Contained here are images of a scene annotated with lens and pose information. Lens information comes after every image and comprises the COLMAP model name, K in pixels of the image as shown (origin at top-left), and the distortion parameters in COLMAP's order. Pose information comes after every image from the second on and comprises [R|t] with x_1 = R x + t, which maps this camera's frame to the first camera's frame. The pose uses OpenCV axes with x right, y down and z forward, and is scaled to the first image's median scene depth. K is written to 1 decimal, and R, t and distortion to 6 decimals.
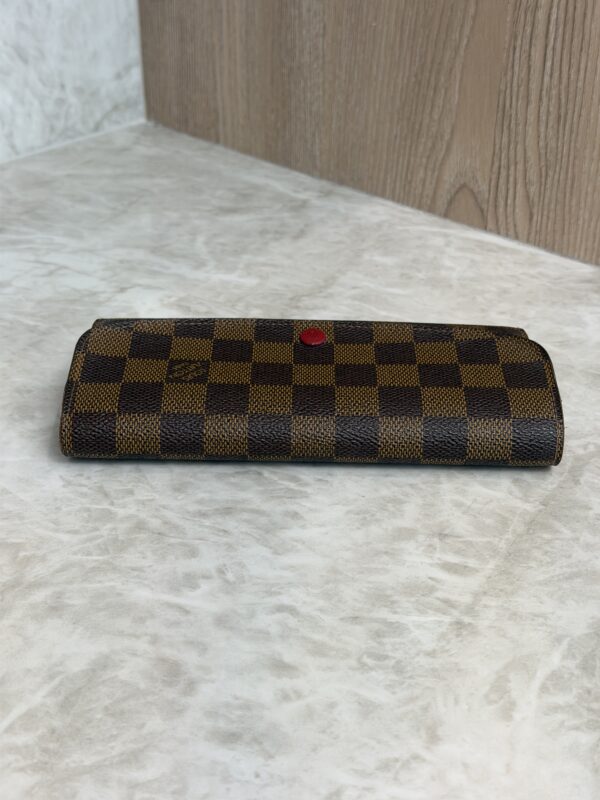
lens RADIAL K [[1170.1, 0, 303.8], [0, 1170.1, 395.8], [0, 0, 1]] dist [0.105031, 0.000000]
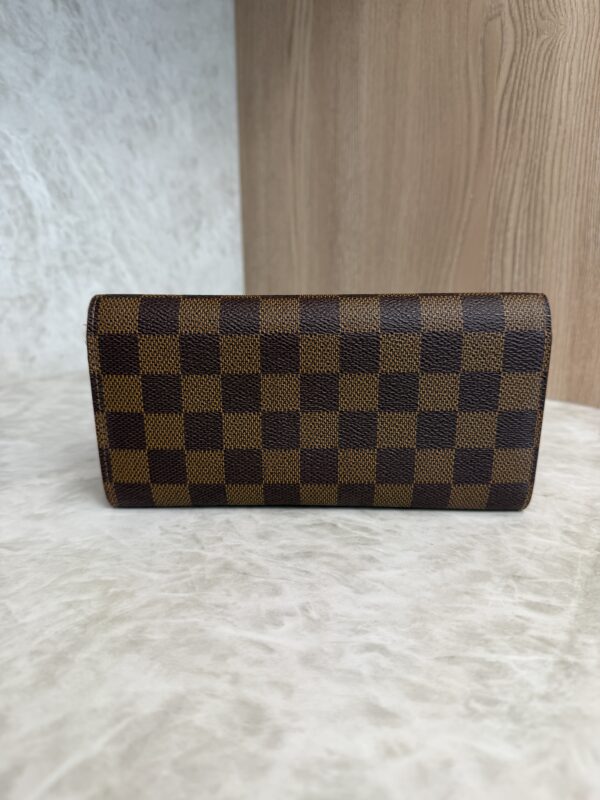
lens RADIAL K [[597.8, 0, 301.3], [0, 597.8, 393.0], [0, 0, 1]] dist [-0.034293, -0.003147]
pose [[0.999271, -0.006779, -0.037569, -0.052582], [-0.003552, 0.963328, -0.268303, 0.107101], [0.038010, 0.268241, 0.962602, 0.459562]]
